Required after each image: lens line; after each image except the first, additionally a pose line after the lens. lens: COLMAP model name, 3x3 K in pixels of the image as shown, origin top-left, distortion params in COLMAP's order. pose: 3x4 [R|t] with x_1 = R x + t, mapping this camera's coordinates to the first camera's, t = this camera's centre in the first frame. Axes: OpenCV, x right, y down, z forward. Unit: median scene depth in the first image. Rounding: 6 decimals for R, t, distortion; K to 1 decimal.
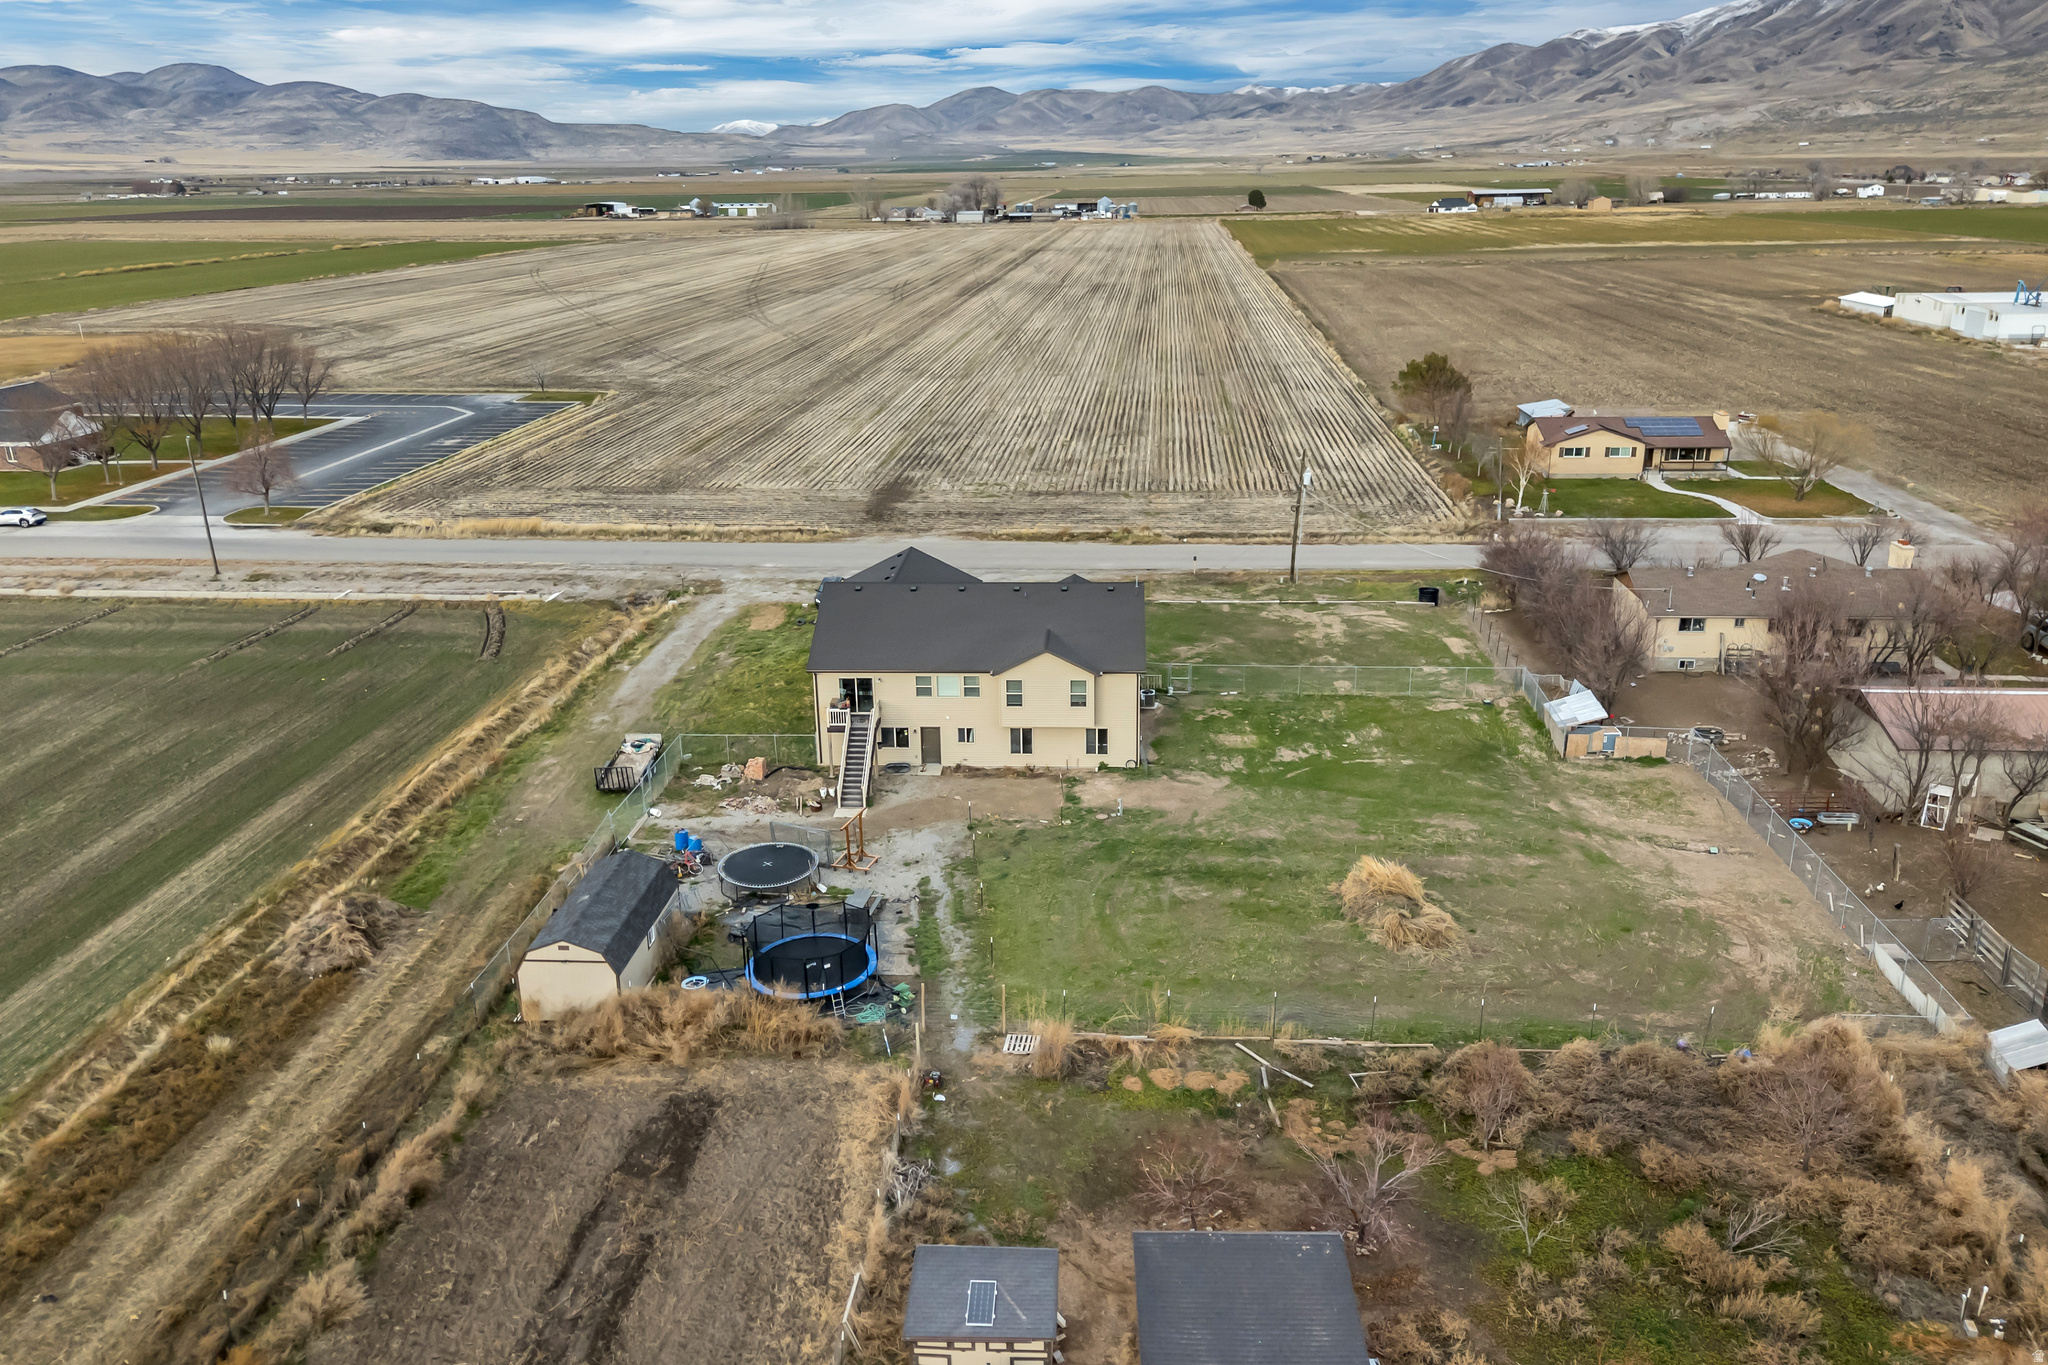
lens RADIAL K [[1511.6, 0, 1027.1], [0, 1511.6, 663.4], [0, 0, 1]] dist [0.094100, -0.099970]
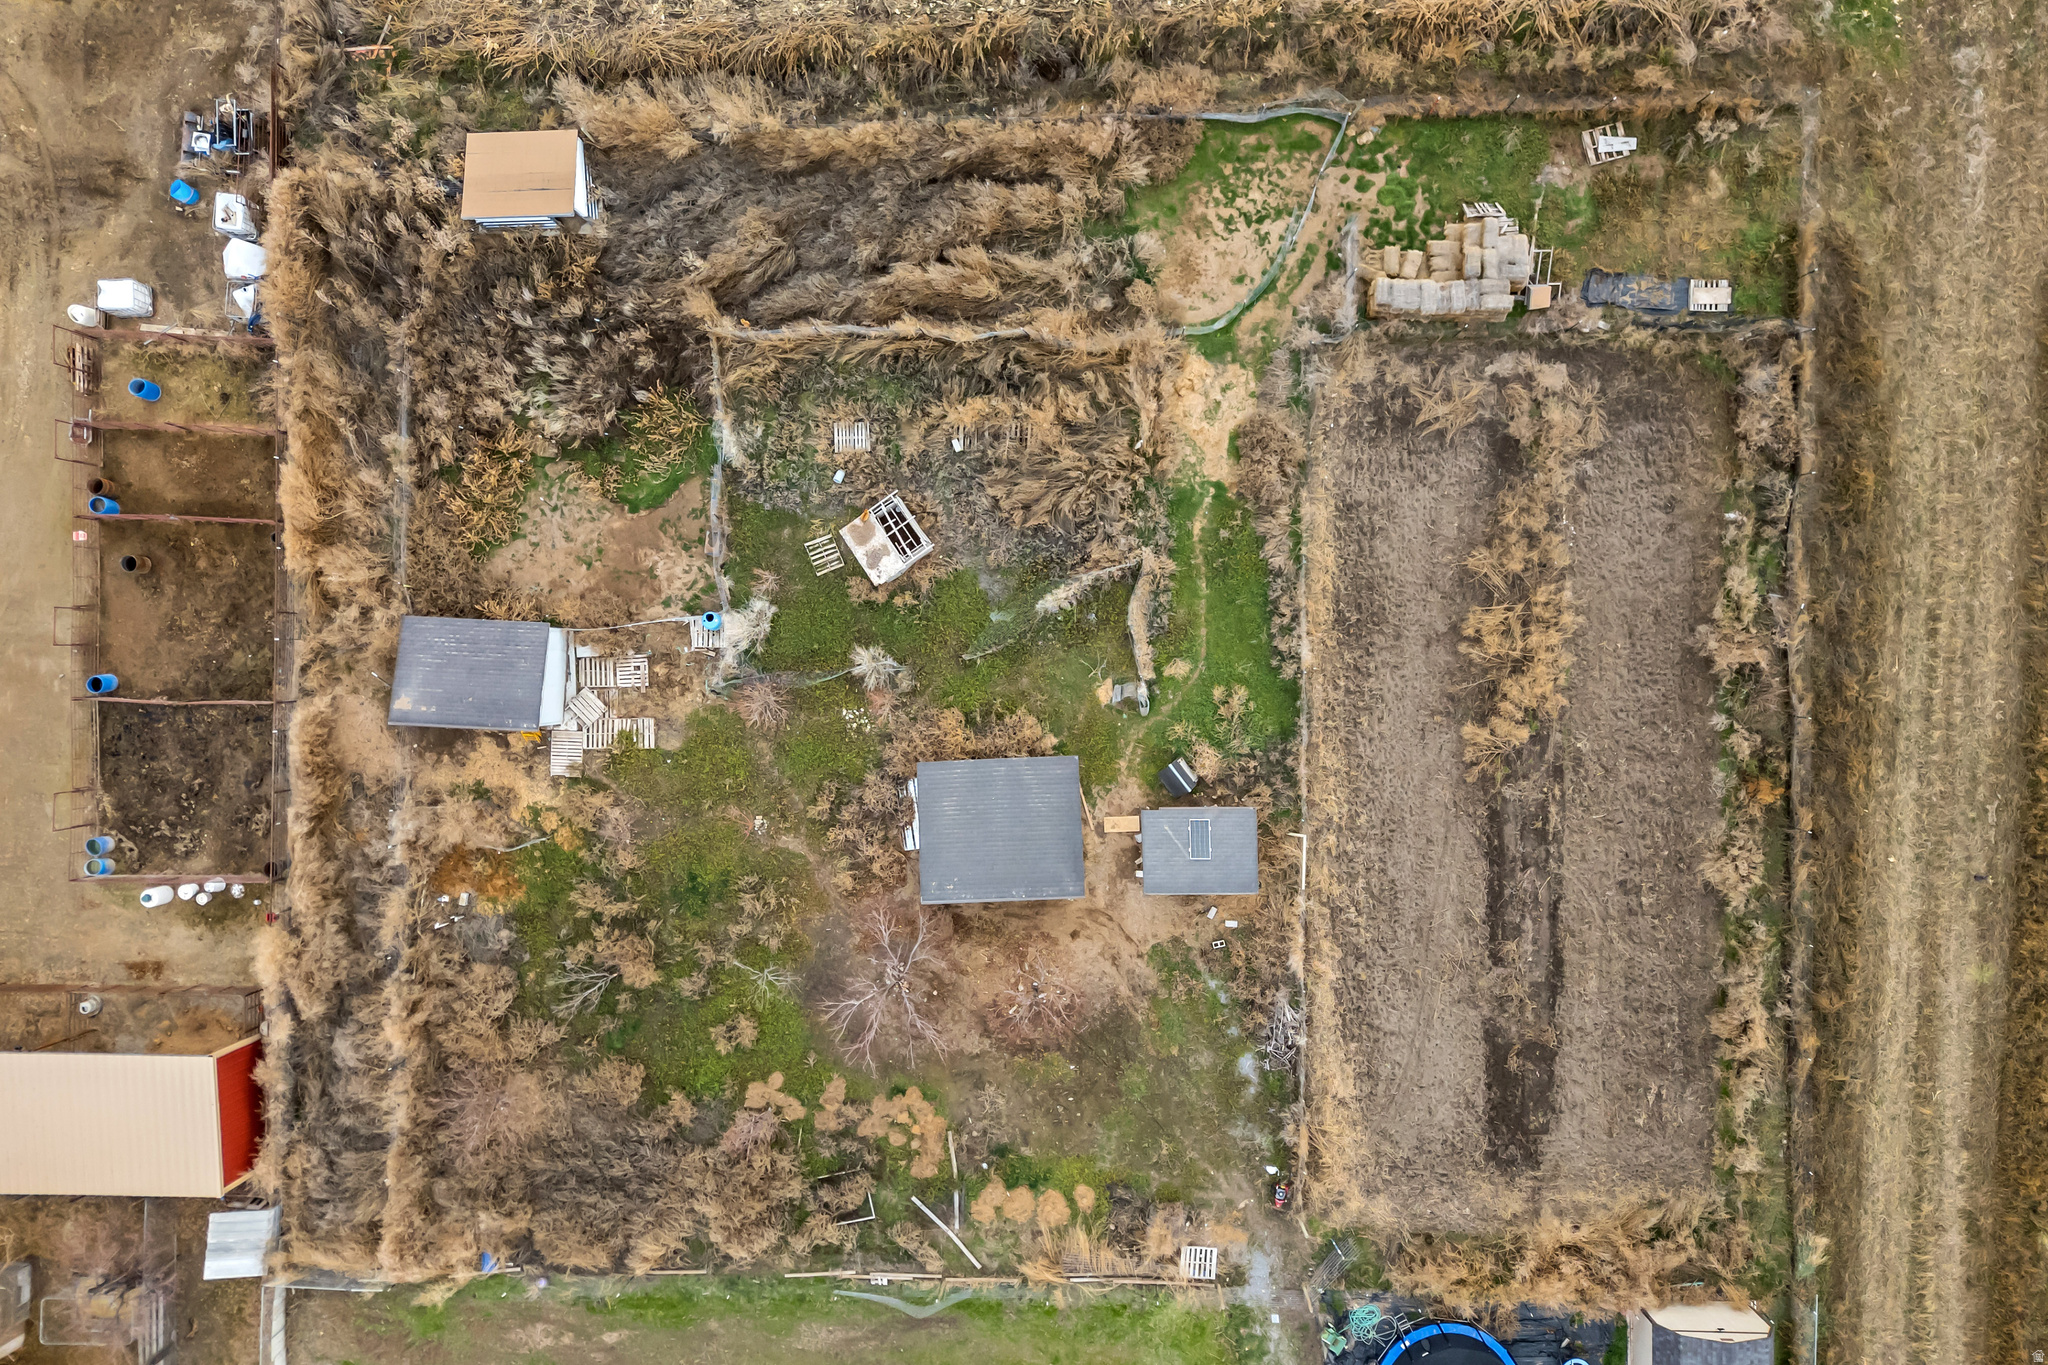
lens RADIAL K [[1505.9, 0, 1027.3], [0, 1505.9, 682.9], [0, 0, 1]] dist [0.081527, -0.076429]
pose [[-0.996400, 0.066949, 0.051999, 0.020490], [0.027959, -0.319543, 0.947159, -0.377412], [0.080027, 0.945204, 0.316521, 0.223939]]
